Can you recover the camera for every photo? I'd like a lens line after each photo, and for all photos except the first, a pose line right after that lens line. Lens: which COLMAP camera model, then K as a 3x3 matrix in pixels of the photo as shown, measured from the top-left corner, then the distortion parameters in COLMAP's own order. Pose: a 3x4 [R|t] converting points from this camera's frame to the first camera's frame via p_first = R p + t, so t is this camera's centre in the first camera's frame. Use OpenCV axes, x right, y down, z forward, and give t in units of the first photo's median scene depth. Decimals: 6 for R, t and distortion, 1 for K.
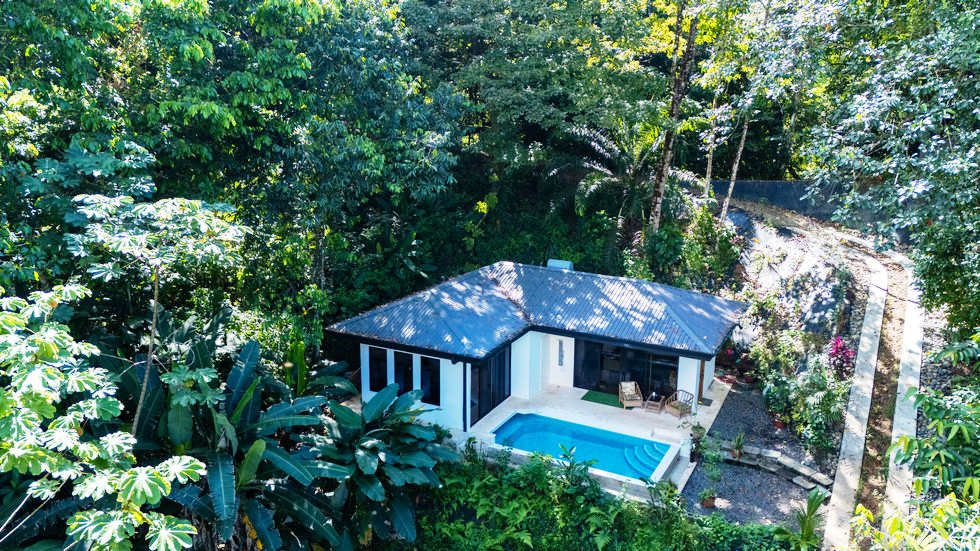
lens RADIAL K [[727.2, 0, 489.8], [0, 727.2, 280.8], [0, 0, 1]] dist [0.044738, -0.030298]
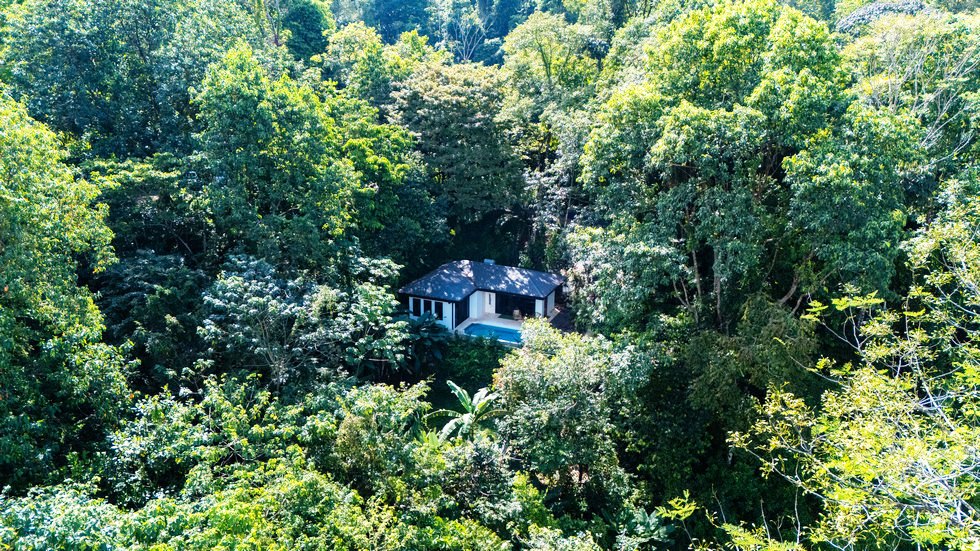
lens RADIAL K [[727.2, 0, 491.2], [0, 727.2, 274.1], [0, 0, 1]] dist [0.044738, -0.030298]
pose [[0.996476, -0.018605, 0.081792, -0.099263], [0.014094, 0.998365, 0.055389, -0.124680], [-0.082689, -0.054041, 0.995109, -1.496851]]
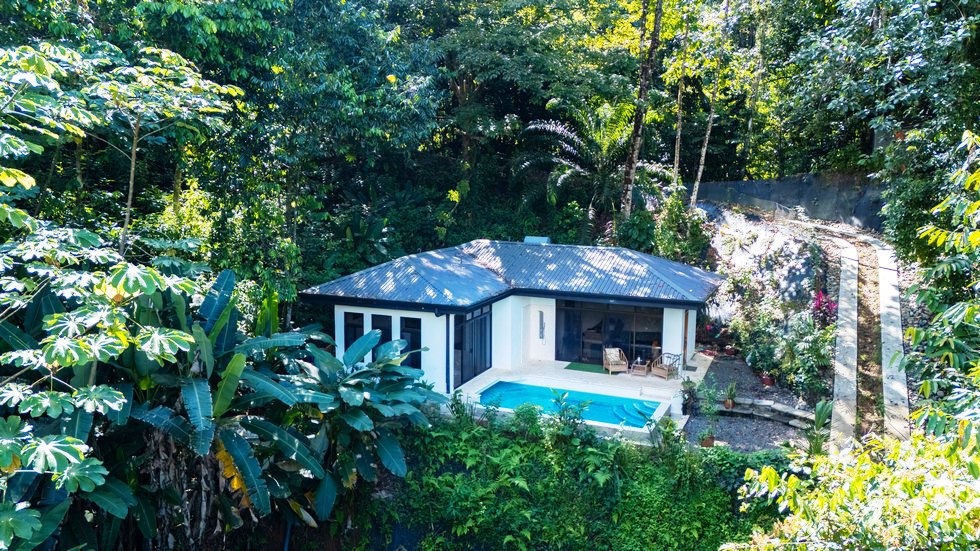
lens RADIAL K [[727.2, 0, 492.0], [0, 727.2, 278.6], [0, 0, 1]] dist [0.044738, -0.030298]
pose [[0.997358, -0.011687, 0.071703, -0.040539], [0.018787, 0.994894, -0.099160, 0.143436], [-0.070178, 0.100245, 0.992485, 0.035491]]
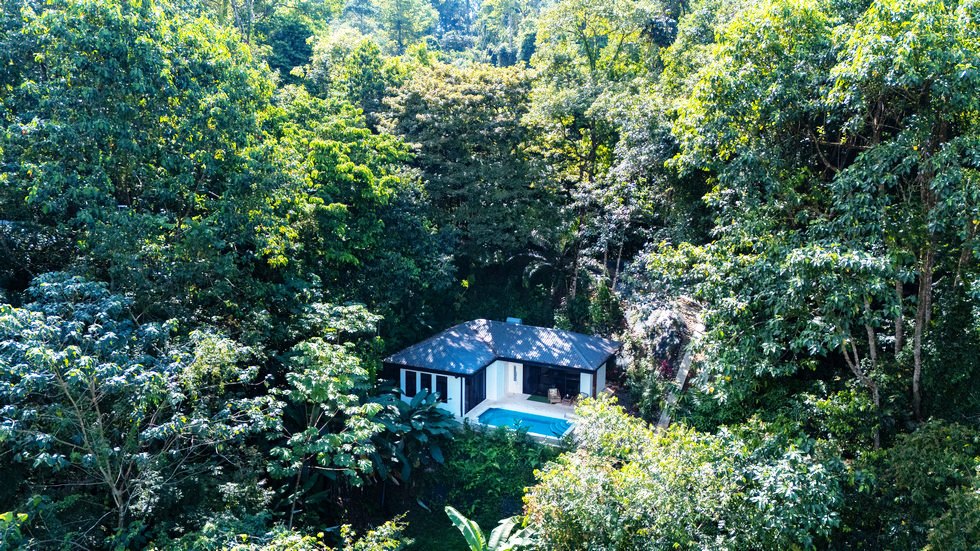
lens RADIAL K [[727.2, 0, 493.5], [0, 727.2, 264.9], [0, 0, 1]] dist [0.044738, -0.030298]
pose [[0.998308, -0.009280, 0.057397, -0.051729], [0.013552, 0.997129, -0.074494, -0.029622], [-0.056541, 0.075146, 0.995568, -0.774636]]
